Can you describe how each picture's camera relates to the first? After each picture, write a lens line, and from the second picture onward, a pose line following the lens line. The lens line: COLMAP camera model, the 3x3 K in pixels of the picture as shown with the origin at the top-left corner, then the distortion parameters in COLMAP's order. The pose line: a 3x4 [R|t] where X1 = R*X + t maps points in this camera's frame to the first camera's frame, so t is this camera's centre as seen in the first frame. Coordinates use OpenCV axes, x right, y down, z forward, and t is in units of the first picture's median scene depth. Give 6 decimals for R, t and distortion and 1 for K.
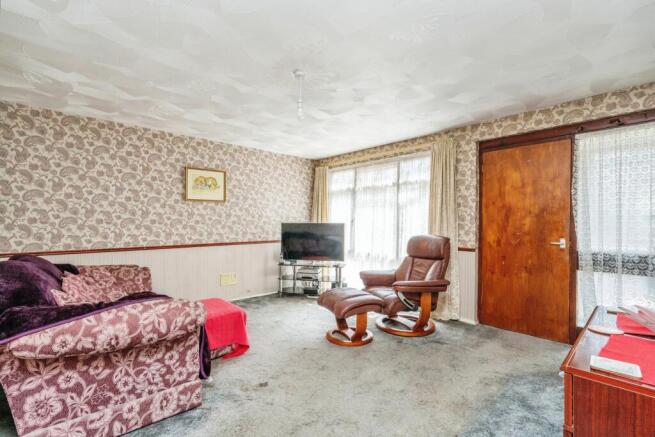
lens RADIAL K [[300.3, 0, 326.9], [0, 300.3, 221.2], [0, 0, 1]] dist [-0.002041, 0.000020]
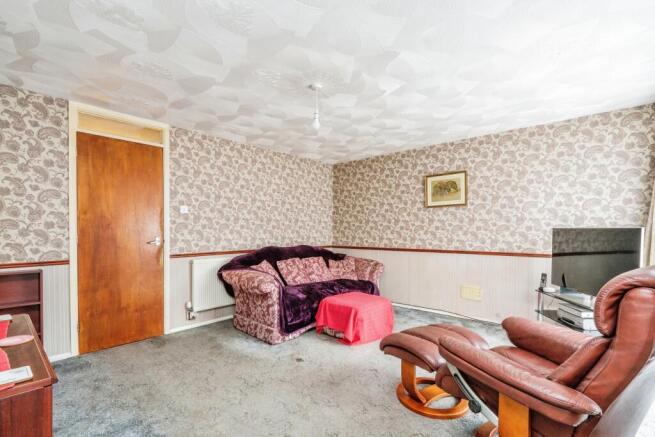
lens RADIAL K [[300.3, 0, 319.9], [0, 300.3, 229.4], [0, 0, 1]] dist [-0.002041, 0.000020]
pose [[0.079728, -0.004240, -0.996808, 0.555456], [0.006516, 0.999972, -0.003732, 0.008980], [0.996795, -0.006198, 0.079753, 0.538384]]
